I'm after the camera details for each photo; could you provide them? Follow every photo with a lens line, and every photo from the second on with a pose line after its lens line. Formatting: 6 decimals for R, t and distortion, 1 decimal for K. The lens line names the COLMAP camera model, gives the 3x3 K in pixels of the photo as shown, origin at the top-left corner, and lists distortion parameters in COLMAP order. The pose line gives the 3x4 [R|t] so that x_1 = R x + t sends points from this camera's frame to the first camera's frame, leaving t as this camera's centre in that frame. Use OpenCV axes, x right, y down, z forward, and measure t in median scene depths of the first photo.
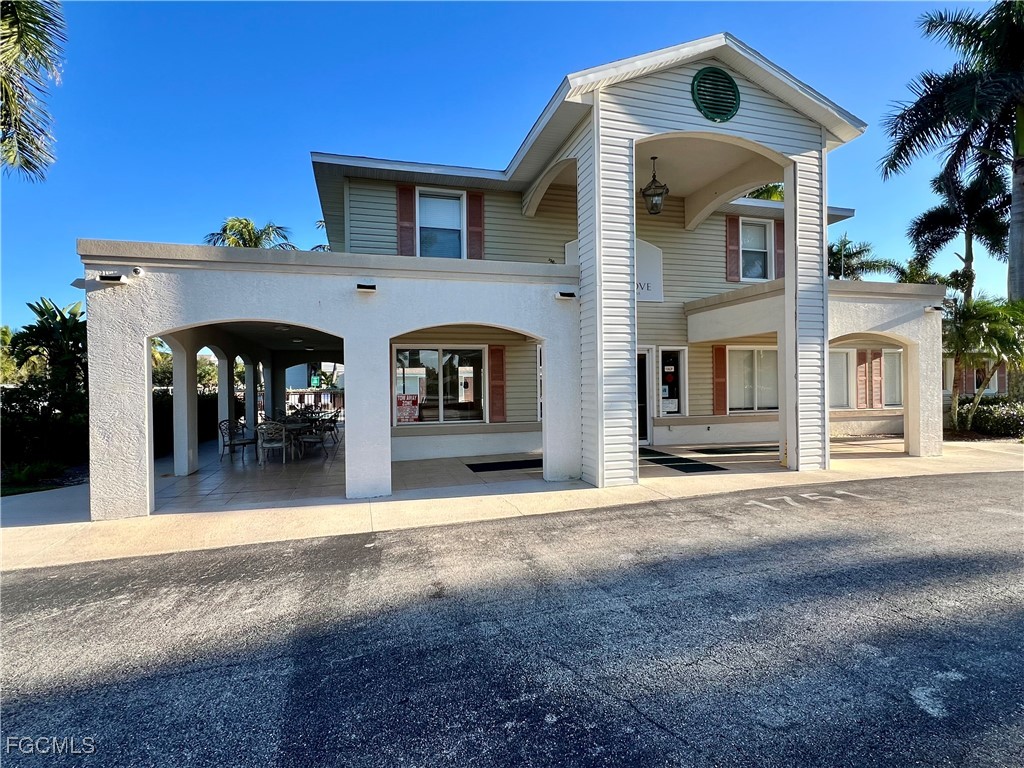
lens RADIAL K [[506.5, 0, 516.3], [0, 506.5, 385.2], [0, 0, 1]] dist [-0.001904, -0.000575]
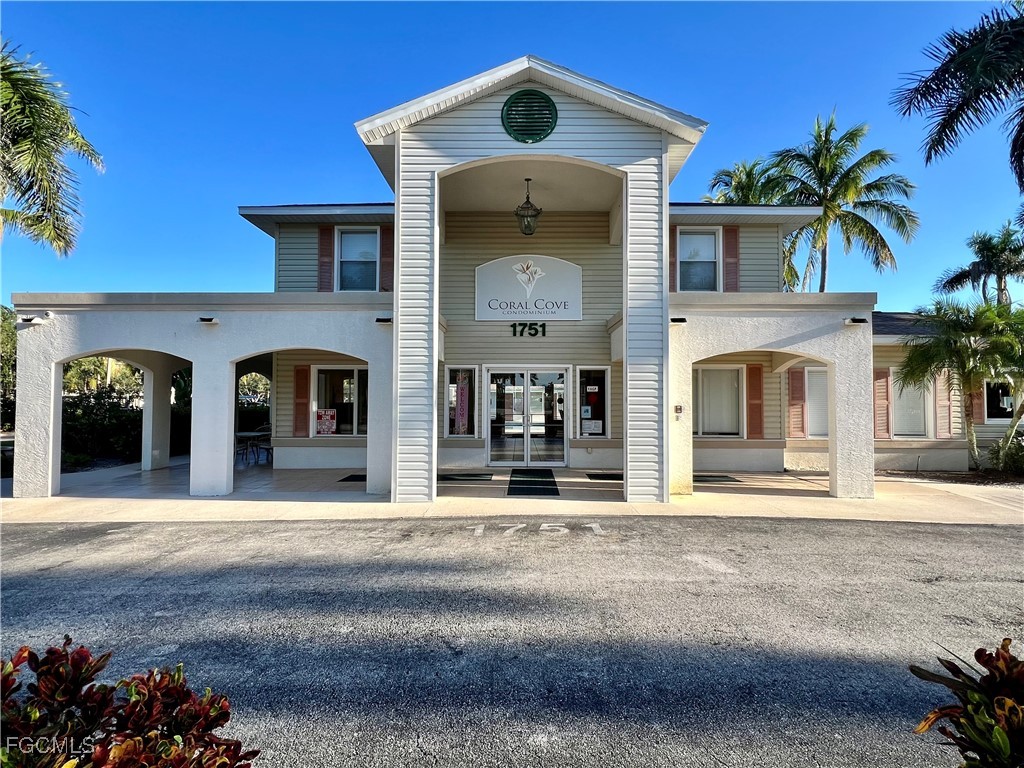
lens RADIAL K [[506.5, 0, 516.3], [0, 506.5, 385.2], [0, 0, 1]] dist [-0.001904, -0.000575]
pose [[0.959324, 0.007964, -0.282194, 0.658001], [-0.016582, 0.999466, -0.028167, -0.014689], [0.281819, 0.031701, 0.958944, 0.051017]]
